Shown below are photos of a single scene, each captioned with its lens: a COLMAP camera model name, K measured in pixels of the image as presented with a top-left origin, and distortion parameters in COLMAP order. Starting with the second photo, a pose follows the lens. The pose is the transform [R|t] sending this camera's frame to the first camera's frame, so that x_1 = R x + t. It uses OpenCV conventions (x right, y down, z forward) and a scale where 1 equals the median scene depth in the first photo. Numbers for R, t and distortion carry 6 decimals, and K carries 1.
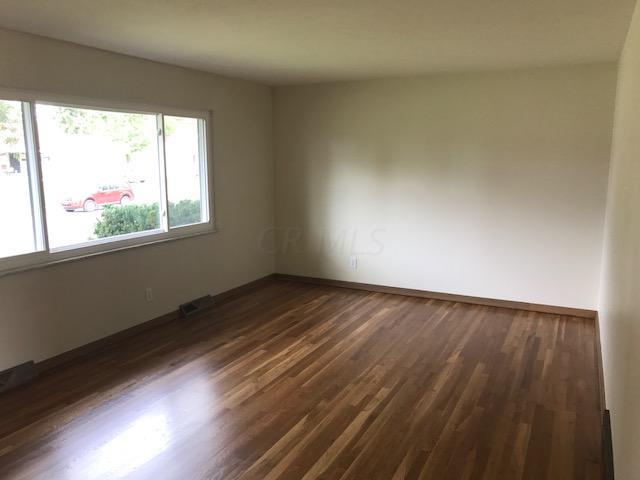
lens RADIAL K [[530.0, 0, 323.1], [0, 530.0, 242.0], [0, 0, 1]] dist [0.029769, -0.039815]
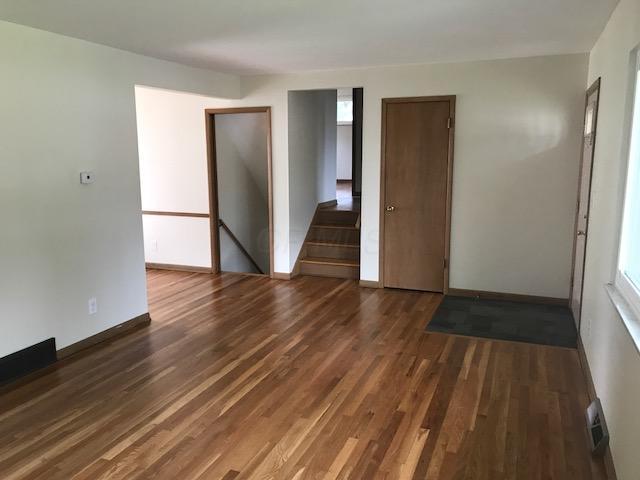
lens RADIAL K [[530.0, 0, 321.4], [0, 530.0, 240.0], [0, 0, 1]] dist [0.029769, -0.039815]
pose [[-0.996836, 0.012083, -0.078564, -0.096193], [-0.014265, 0.945141, 0.326352, -0.198640], [0.078197, 0.326440, -0.941978, 1.238290]]
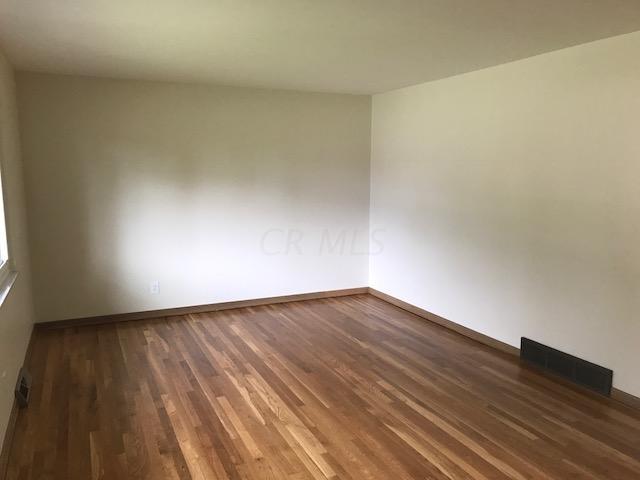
lens RADIAL K [[530.0, 0, 317.9], [0, 530.0, 237.9], [0, 0, 1]] dist [0.029769, -0.039815]
pose [[0.635068, -0.111492, 0.764368, -0.566104], [0.133530, 0.990477, 0.033530, -0.047284], [-0.760827, 0.080773, 0.643908, 0.291412]]
